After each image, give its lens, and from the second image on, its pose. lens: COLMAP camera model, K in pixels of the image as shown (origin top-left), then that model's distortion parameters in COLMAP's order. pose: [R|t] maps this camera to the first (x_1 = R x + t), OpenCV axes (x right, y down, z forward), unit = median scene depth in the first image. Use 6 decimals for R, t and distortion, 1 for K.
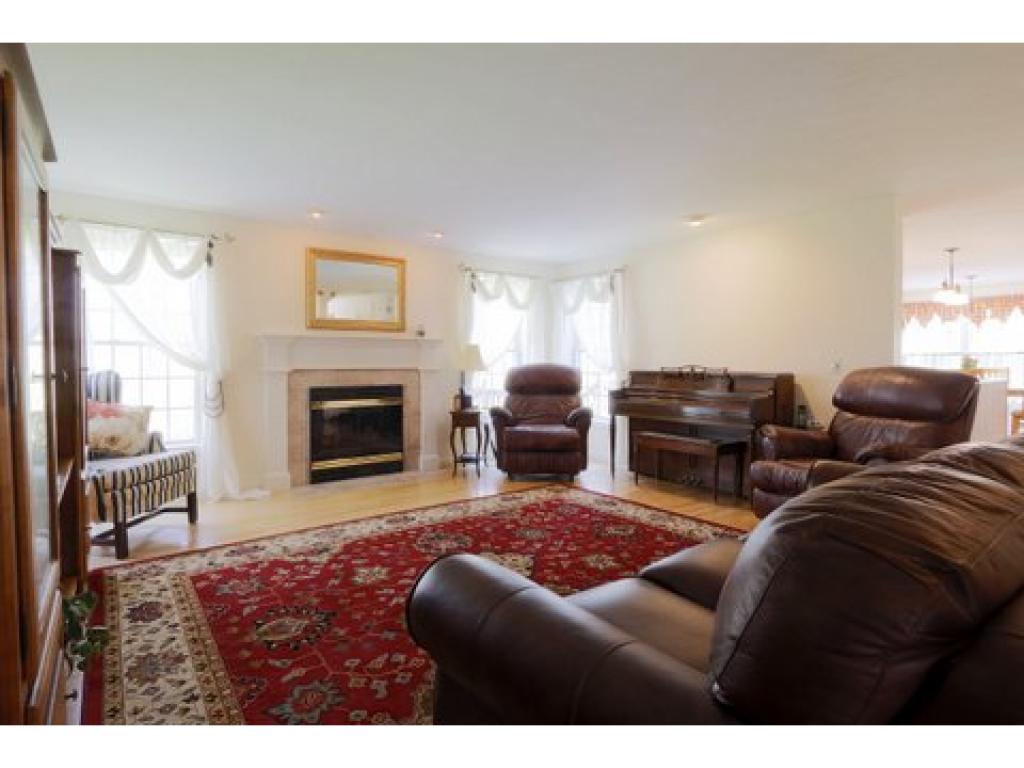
lens RADIAL K [[517.5, 0, 464.1], [0, 517.5, 379.6], [0, 0, 1]] dist [-0.023868, 0.003443]
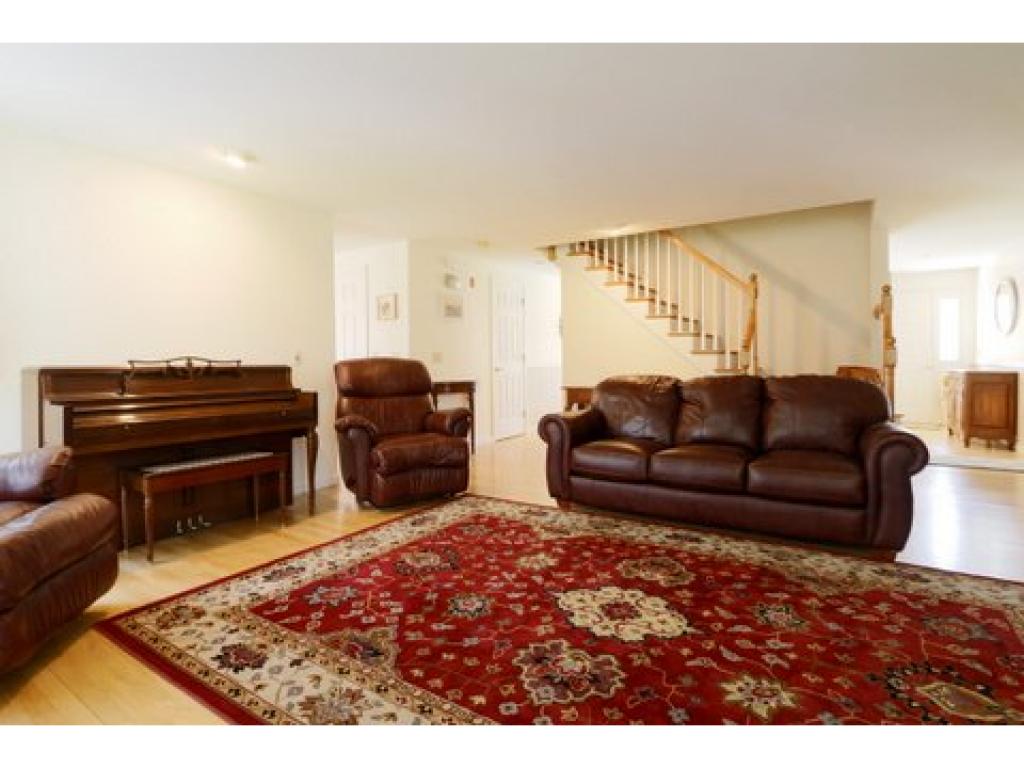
lens RADIAL K [[517.5, 0, 512.1], [0, 517.5, 381.1], [0, 0, 1]] dist [-0.023868, 0.003443]
pose [[-0.389478, -0.028339, 0.920600, -0.392473], [0.039263, 0.998107, 0.047336, -0.012601], [-0.920198, 0.054581, -0.387628, 0.959926]]
